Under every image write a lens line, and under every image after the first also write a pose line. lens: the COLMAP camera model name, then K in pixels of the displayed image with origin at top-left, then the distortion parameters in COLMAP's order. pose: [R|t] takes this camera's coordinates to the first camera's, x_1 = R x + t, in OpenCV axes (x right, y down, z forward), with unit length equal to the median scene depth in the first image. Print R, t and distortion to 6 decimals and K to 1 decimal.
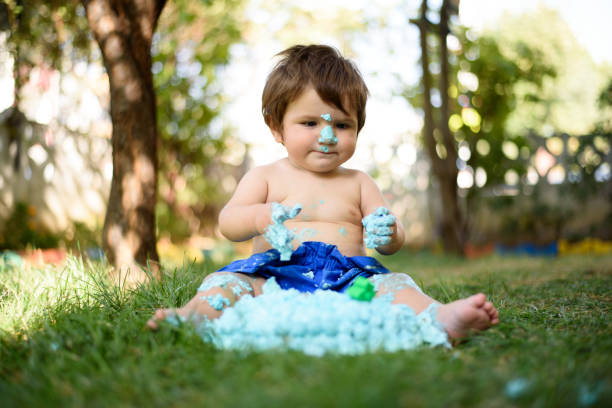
lens RADIAL K [[921.6, 0, 306.0], [0, 921.6, 204.0], [0, 0, 1]] dist [-0.121307, 0.050696]
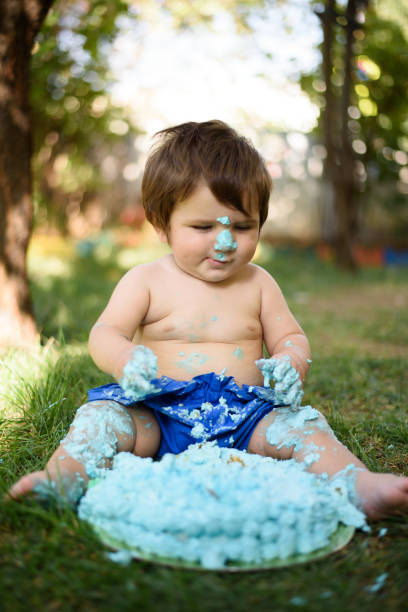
lens RADIAL K [[921.6, 0, 204.0], [0, 921.6, 306.0], [0, 0, 1]] dist [-0.121307, 0.050696]
pose [[0.998573, 0.046704, 0.025914, -0.027055], [-0.050219, 0.986209, 0.157704, -0.173709], [-0.018191, -0.158780, 0.987146, 0.199240]]
